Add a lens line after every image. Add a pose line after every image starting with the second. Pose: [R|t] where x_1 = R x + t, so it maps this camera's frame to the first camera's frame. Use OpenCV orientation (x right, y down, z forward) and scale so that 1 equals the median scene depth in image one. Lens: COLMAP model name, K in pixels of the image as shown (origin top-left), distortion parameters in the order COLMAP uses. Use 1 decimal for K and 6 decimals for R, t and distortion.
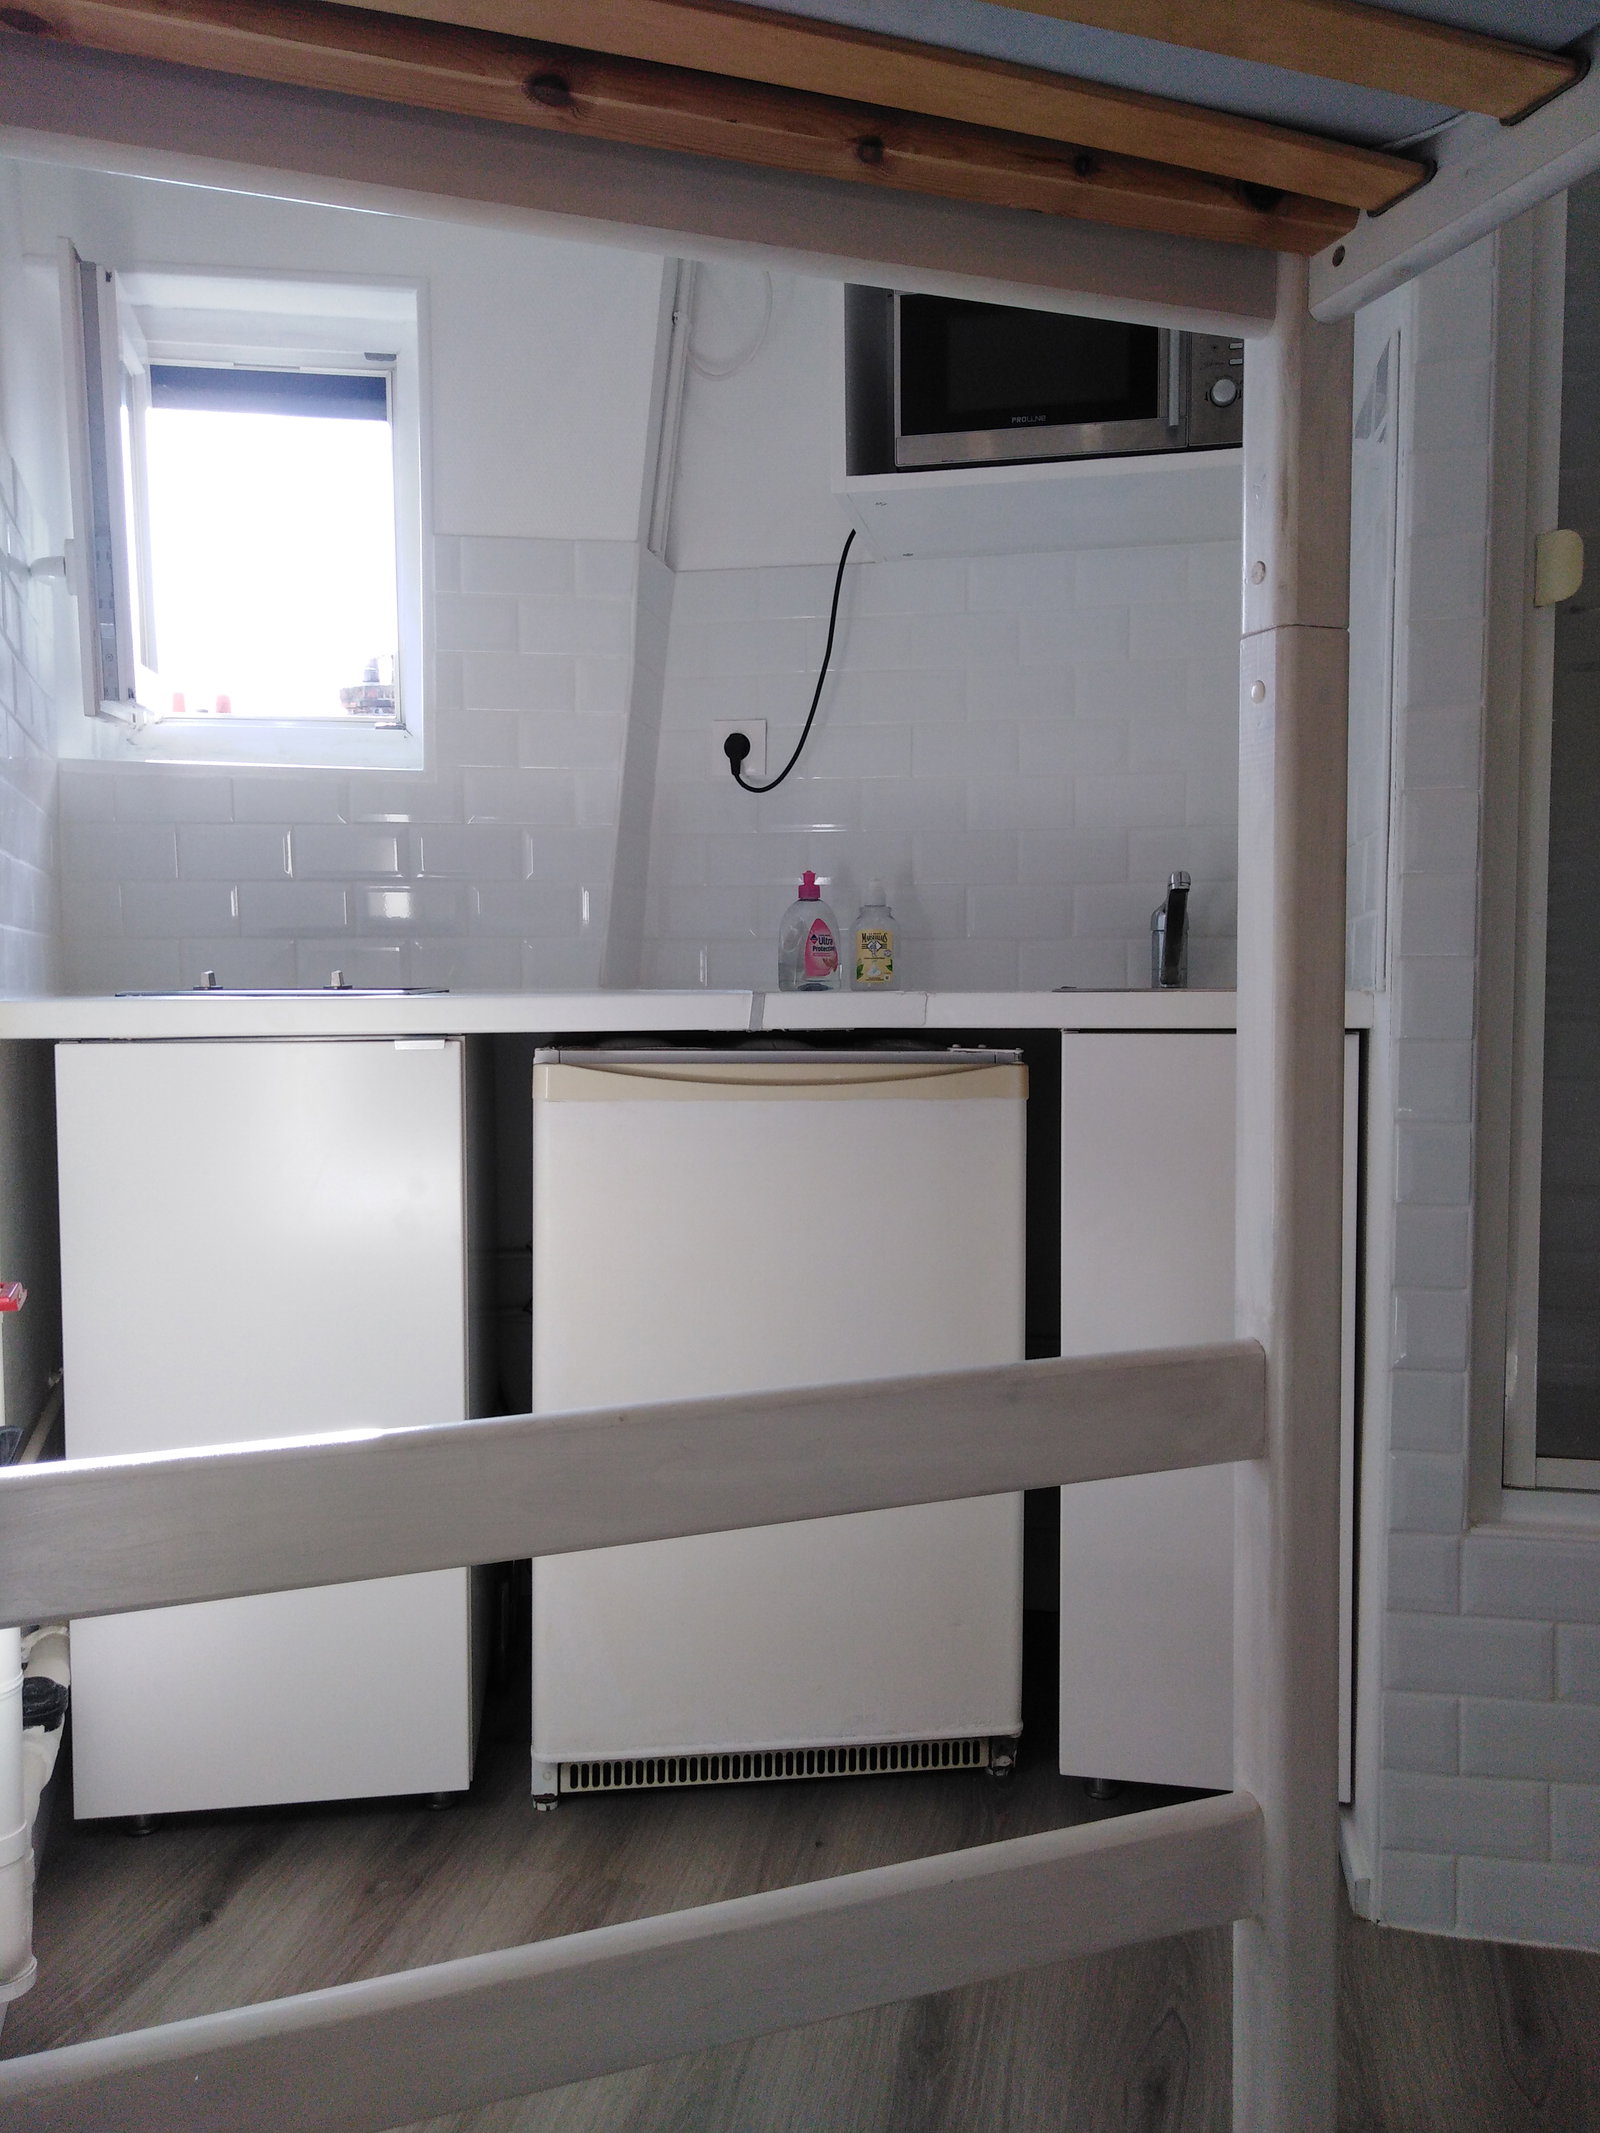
lens RADIAL K [[1592.4, 0, 806.8], [0, 1592.4, 1058.4], [0, 0, 1]] dist [0.027976, -0.029072]
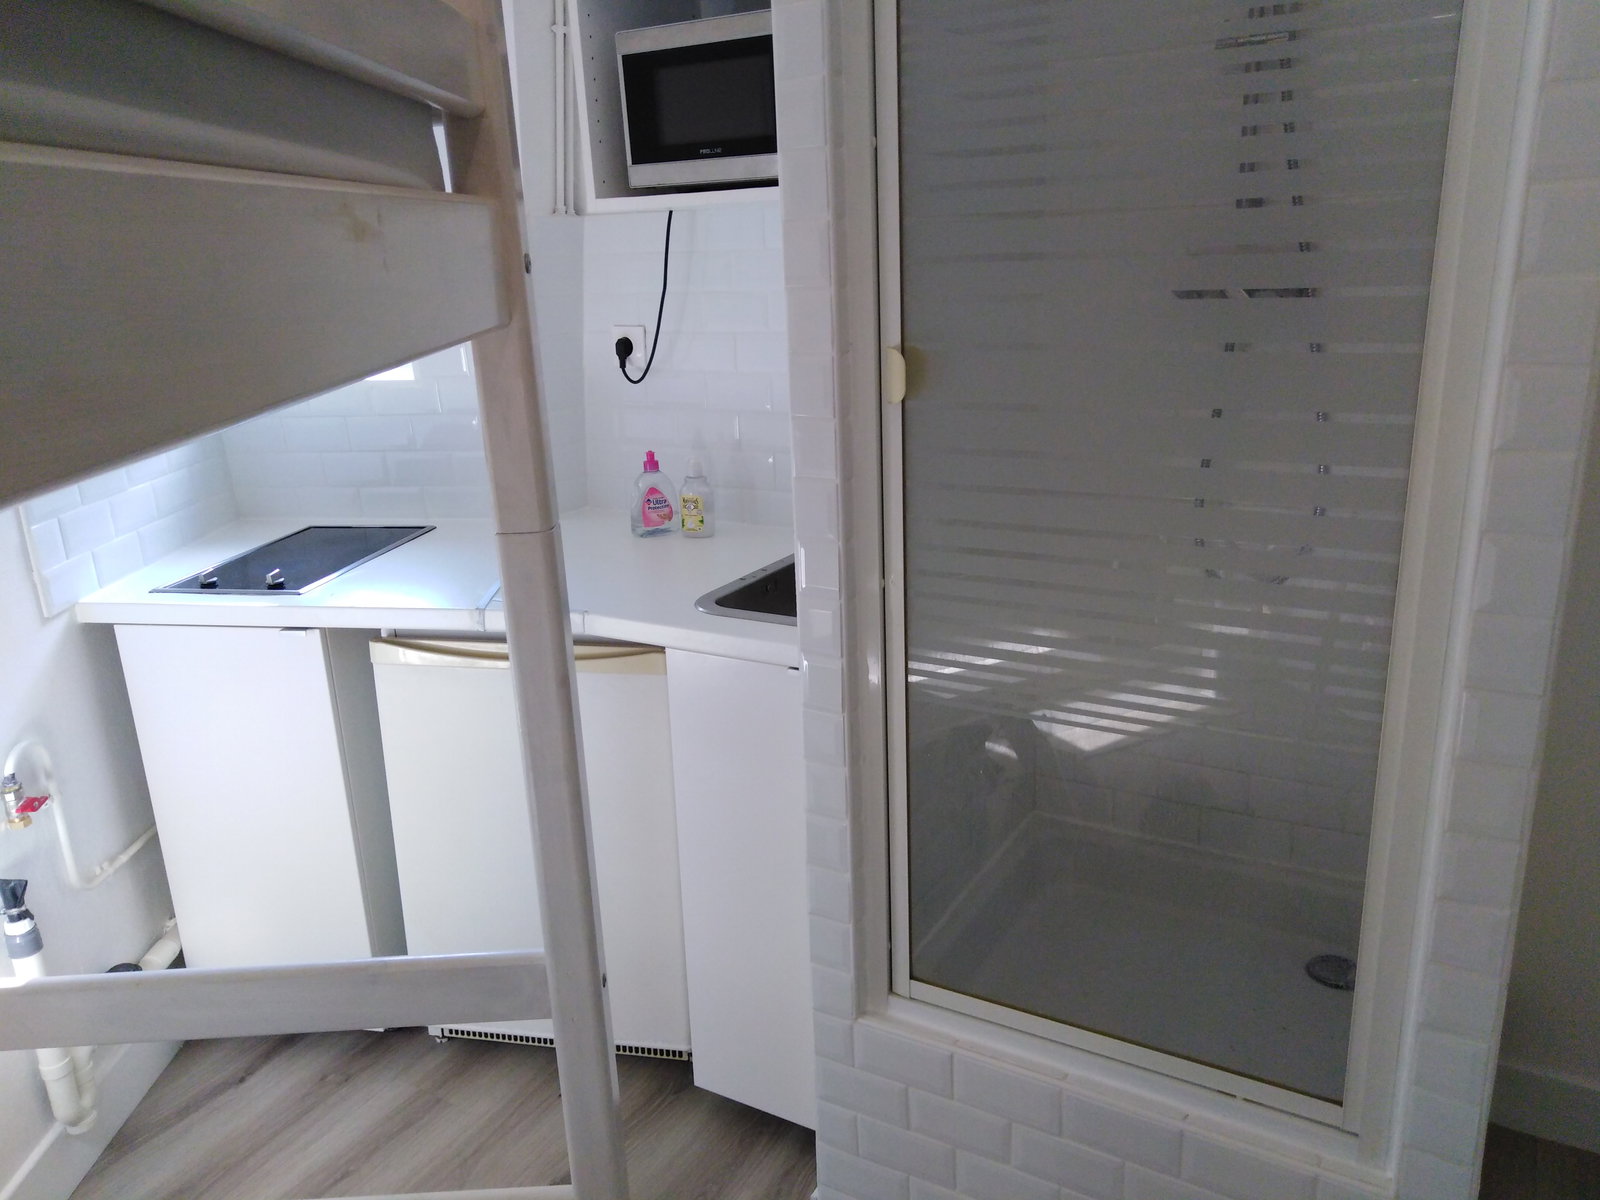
lens RADIAL K [[1194.5, 0, 805.3], [0, 1194.5, 592.4], [0, 0, 1]] dist [0.027976, -0.029072]
pose [[0.947821, 0.057470, -0.313581, 0.481625], [0.019557, 0.971284, 0.237120, -0.248712], [0.318203, -0.230879, 0.919479, 0.031978]]
